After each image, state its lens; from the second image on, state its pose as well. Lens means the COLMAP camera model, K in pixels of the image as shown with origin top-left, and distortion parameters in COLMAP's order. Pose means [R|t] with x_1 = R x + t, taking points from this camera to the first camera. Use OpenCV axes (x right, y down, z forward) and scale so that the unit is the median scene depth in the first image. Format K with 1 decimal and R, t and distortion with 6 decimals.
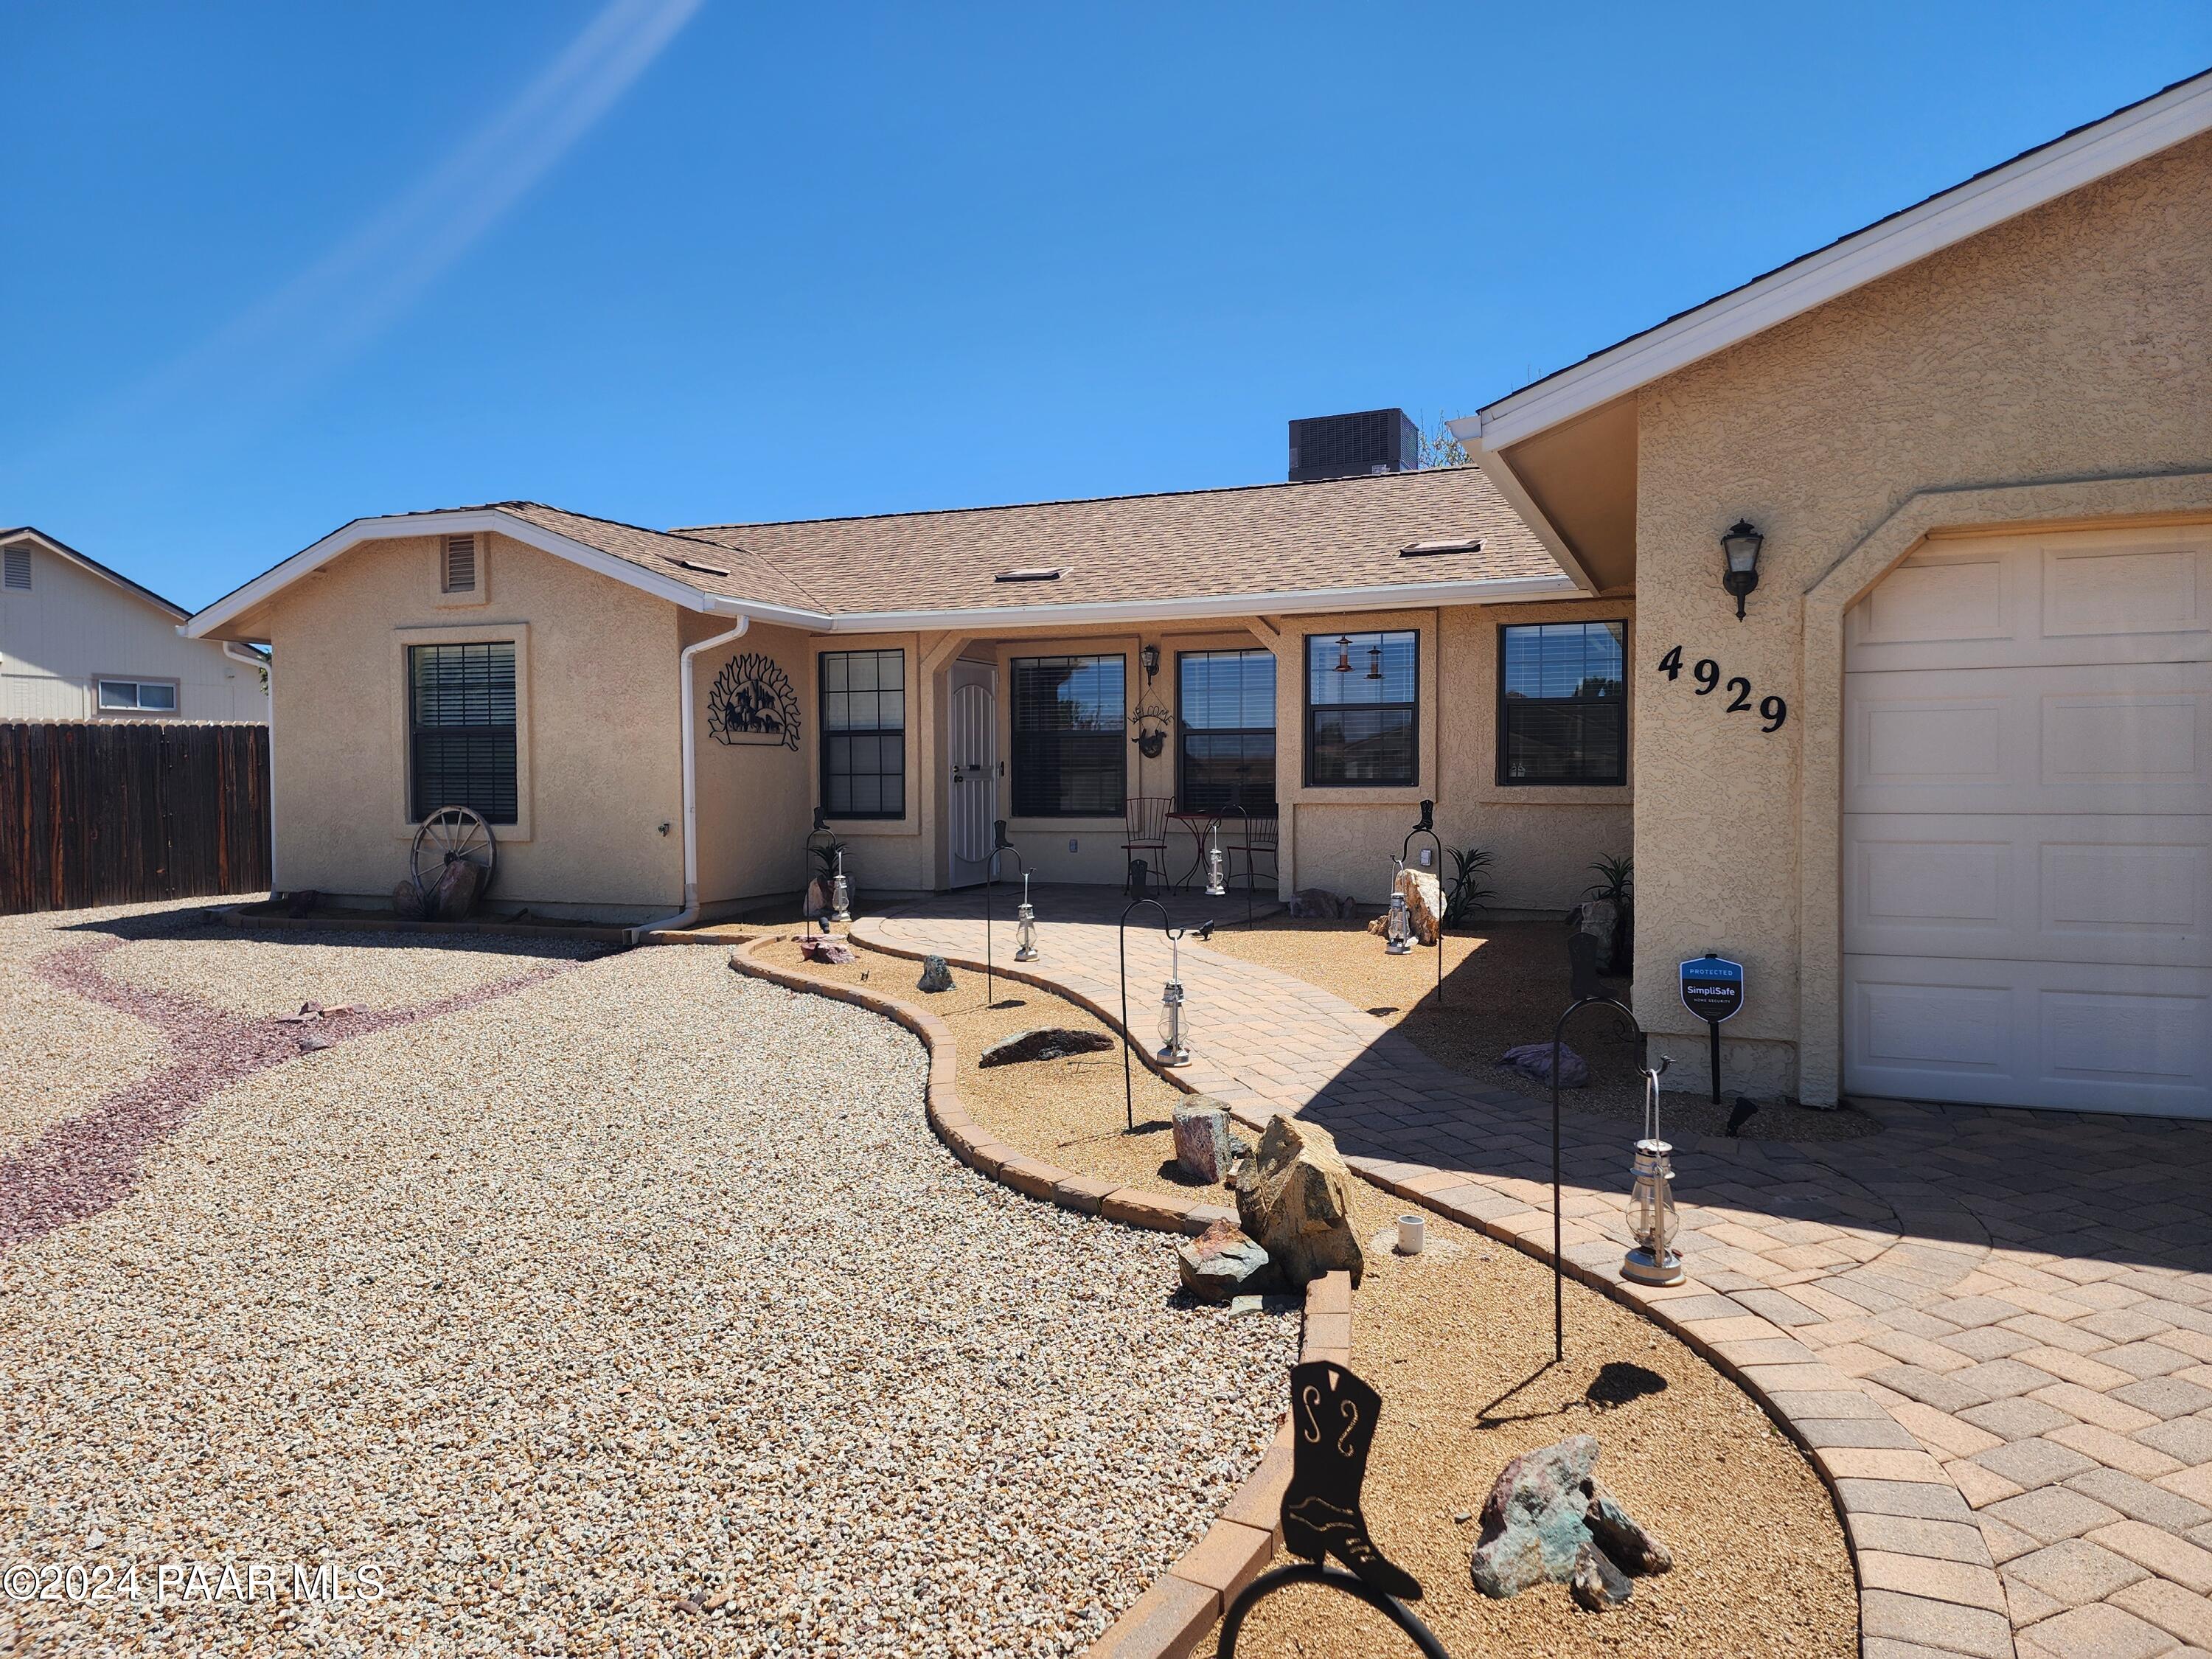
lens RADIAL K [[1469.2, 0, 1105.6], [0, 1469.2, 811.8], [0, 0, 1]] dist [0.101952, -0.105053]
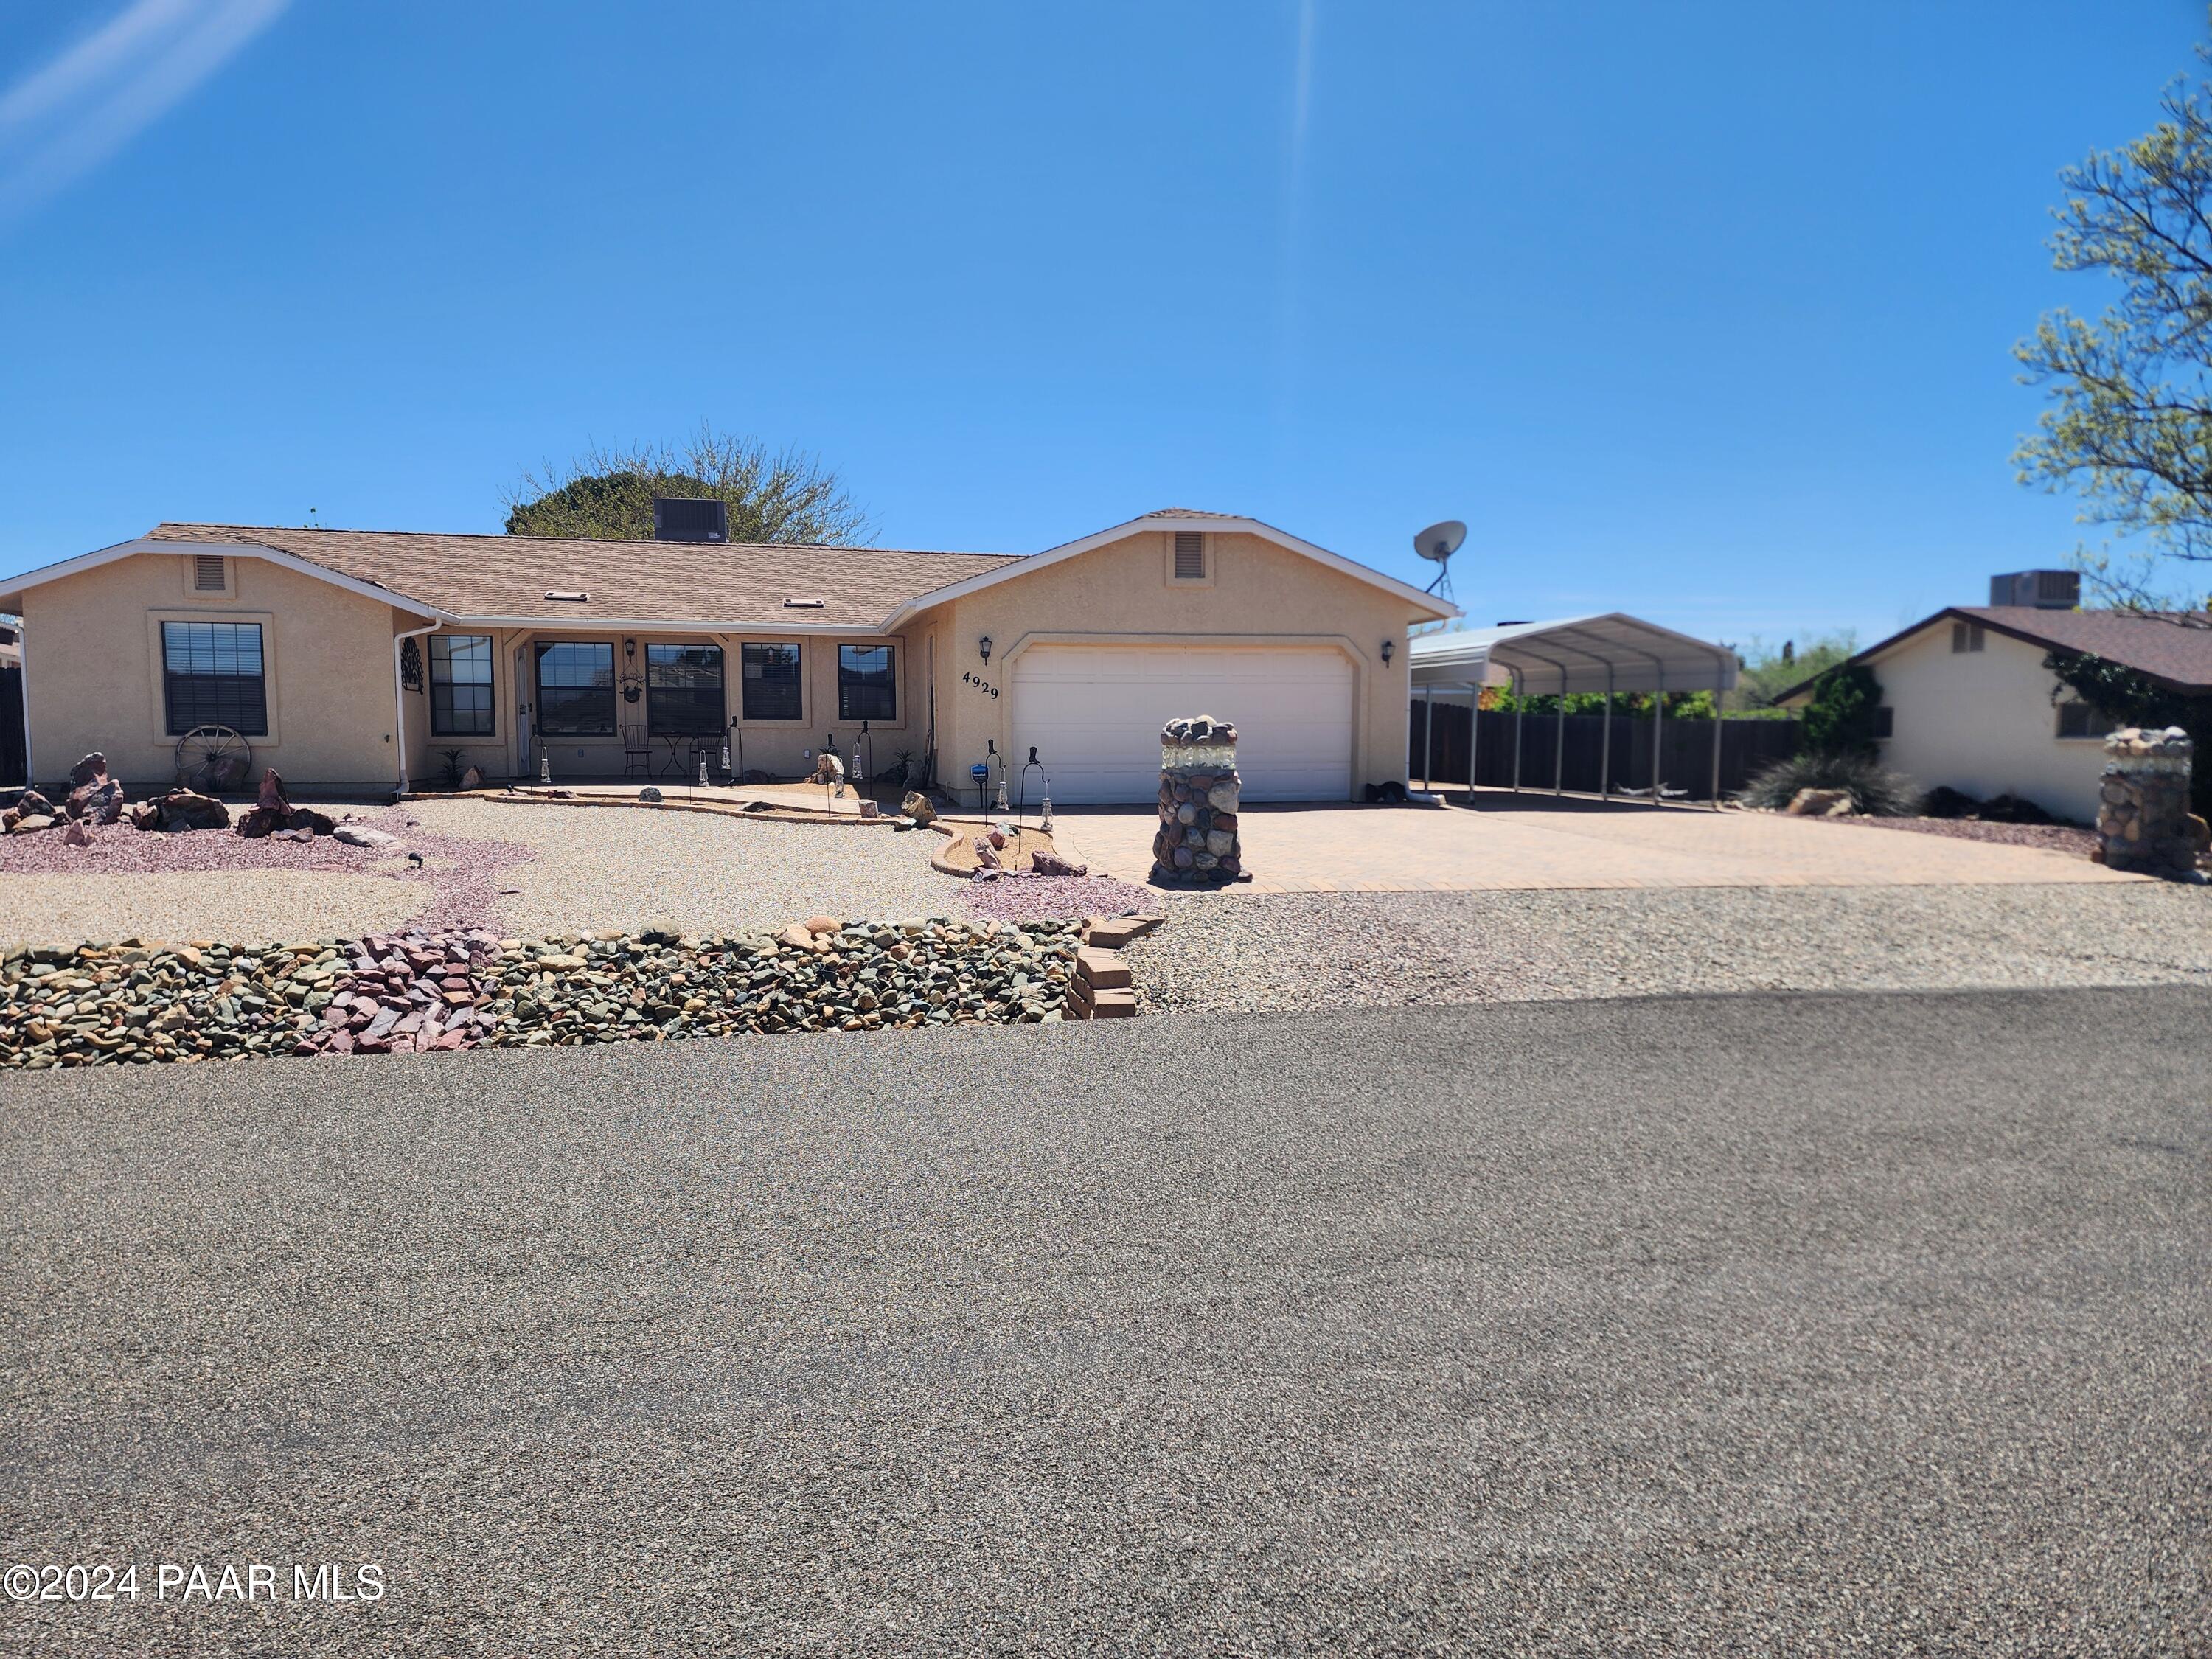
lens RADIAL K [[1466.6, 0, 1106.0], [0, 1466.6, 829.5], [0, 0, 1]] dist [0.004494, 0.001389]
pose [[0.811718, -0.029024, 0.583329, -1.365026], [0.004694, 0.999056, 0.043177, 0.105885], [-0.584031, -0.032310, 0.811088, -1.961639]]
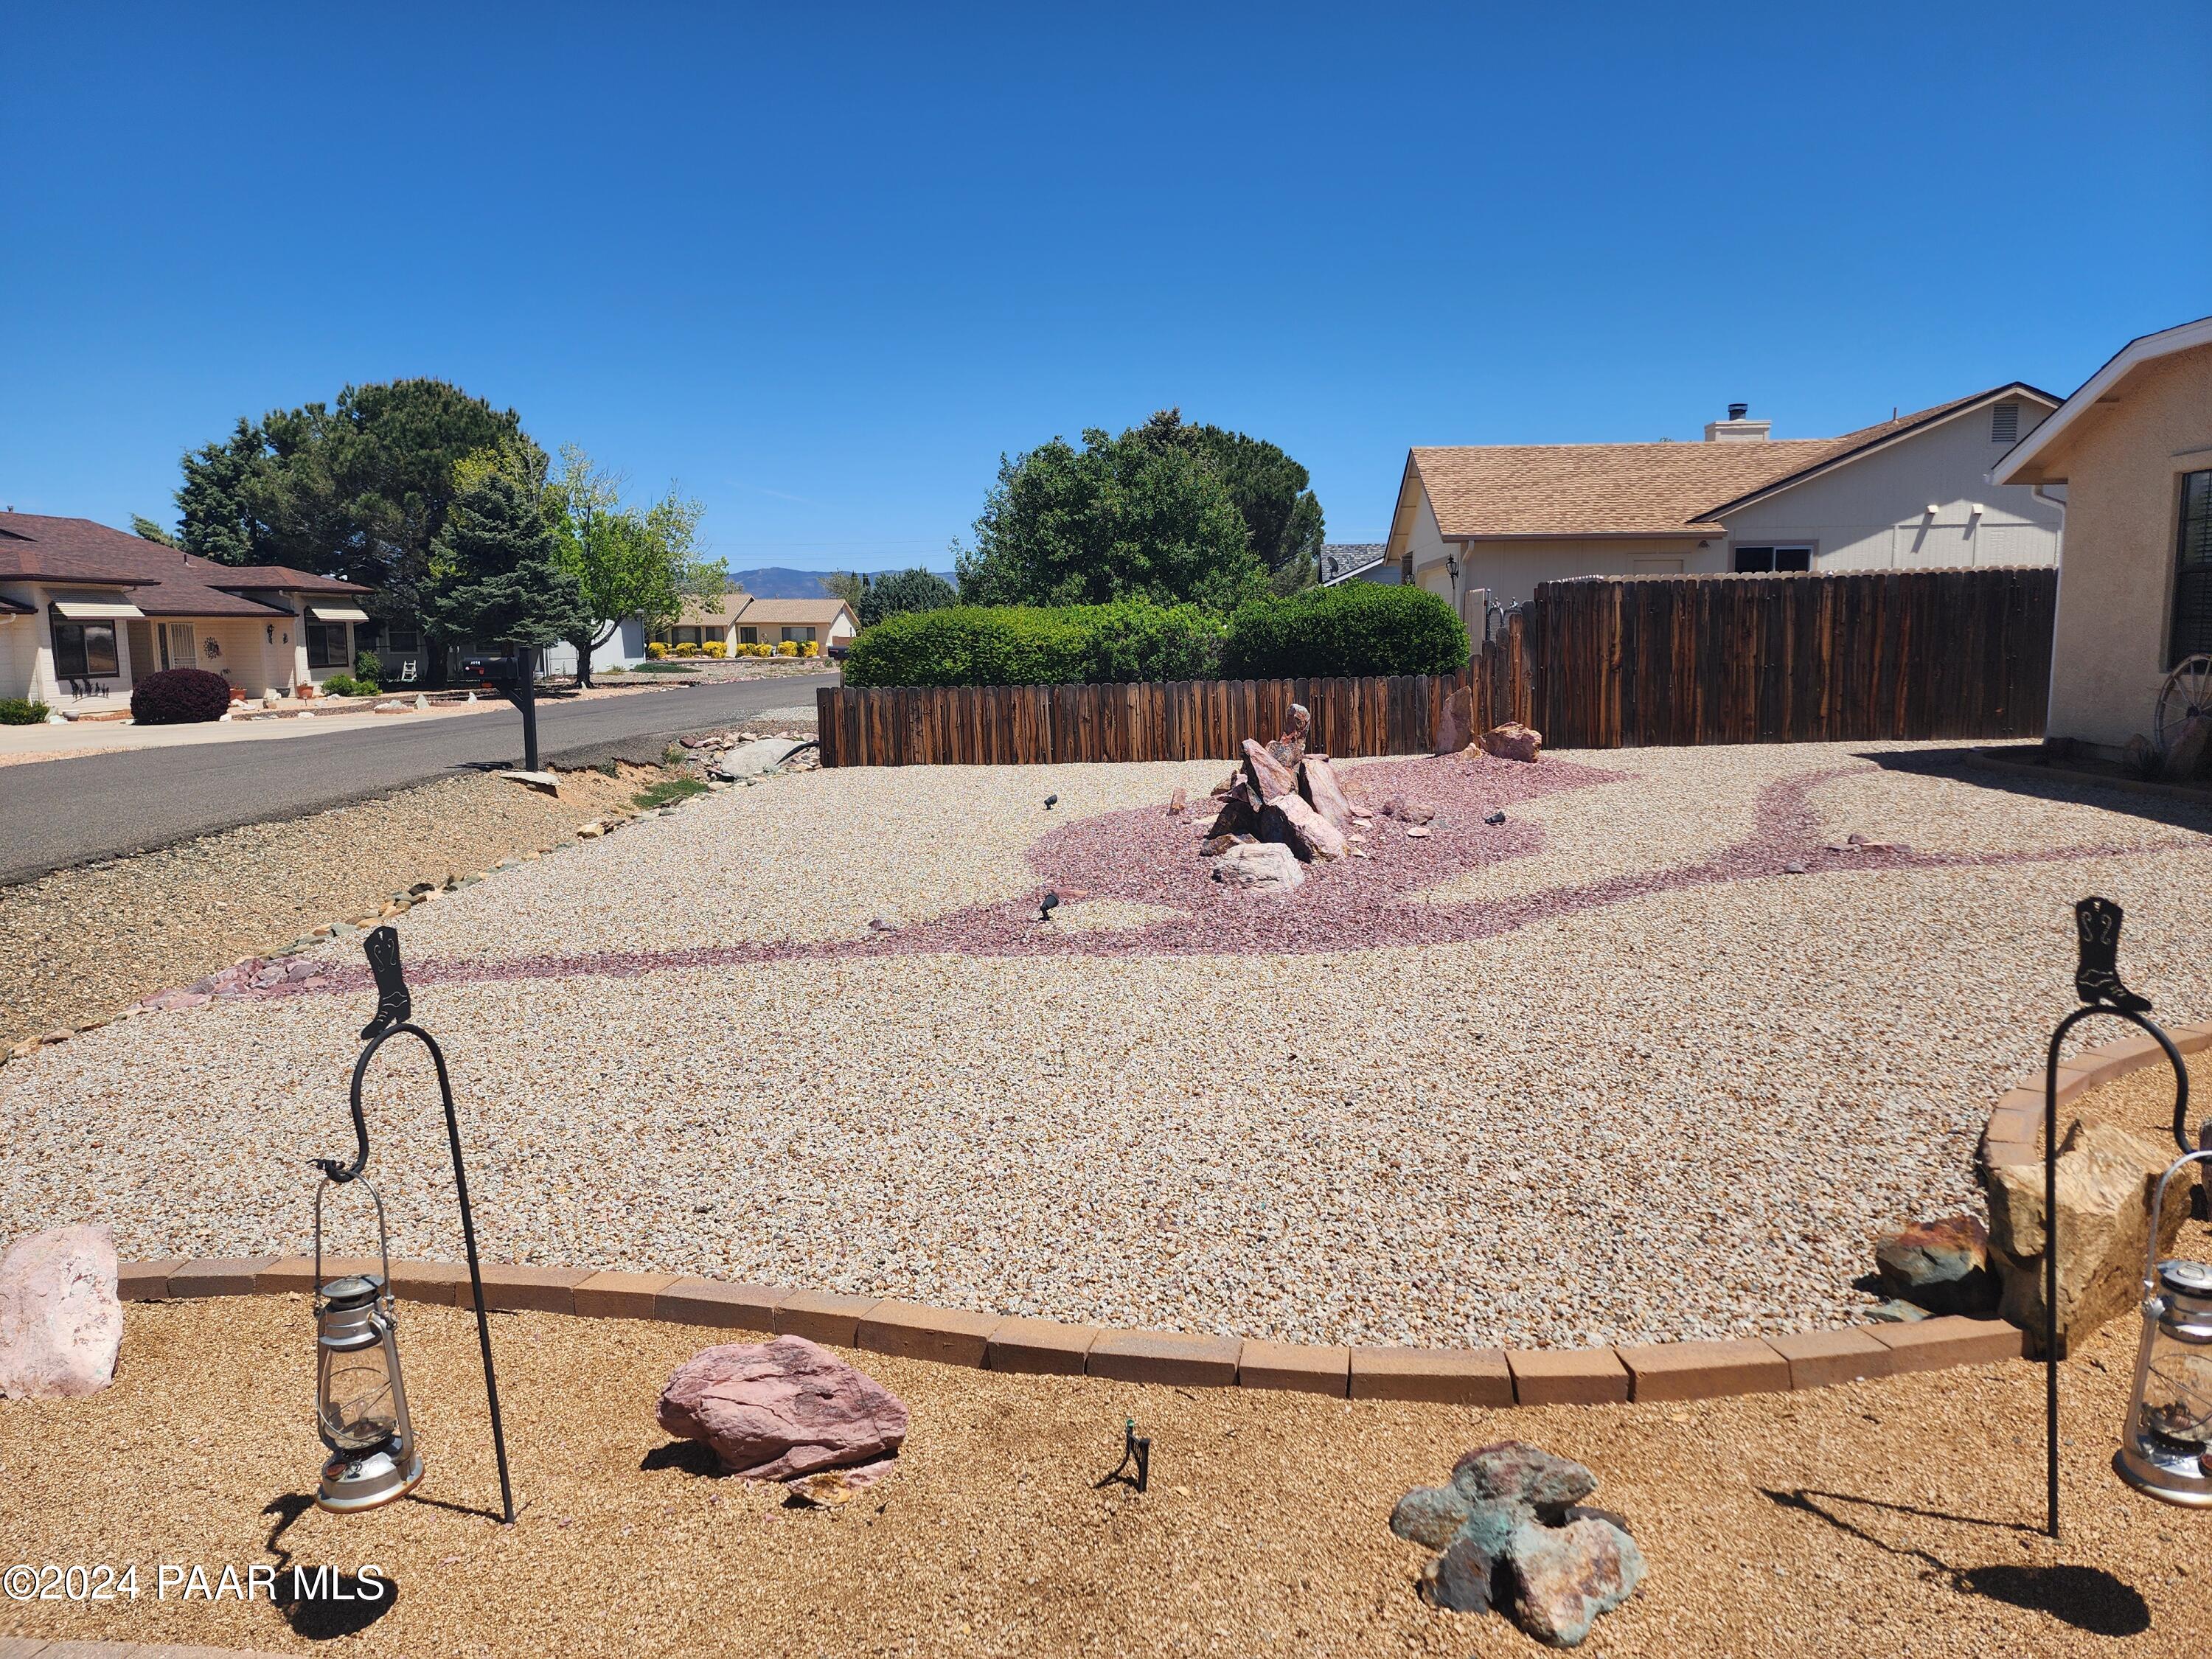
lens RADIAL K [[1466.6, 0, 1106.0], [0, 1466.6, 829.5], [0, 0, 1]] dist [0.004494, 0.001389]
pose [[0.314044, 0.130451, -0.940404, 0.463371], [-0.016046, 0.991103, 0.132125, -0.012301], [0.949273, -0.026403, 0.313343, 0.234593]]
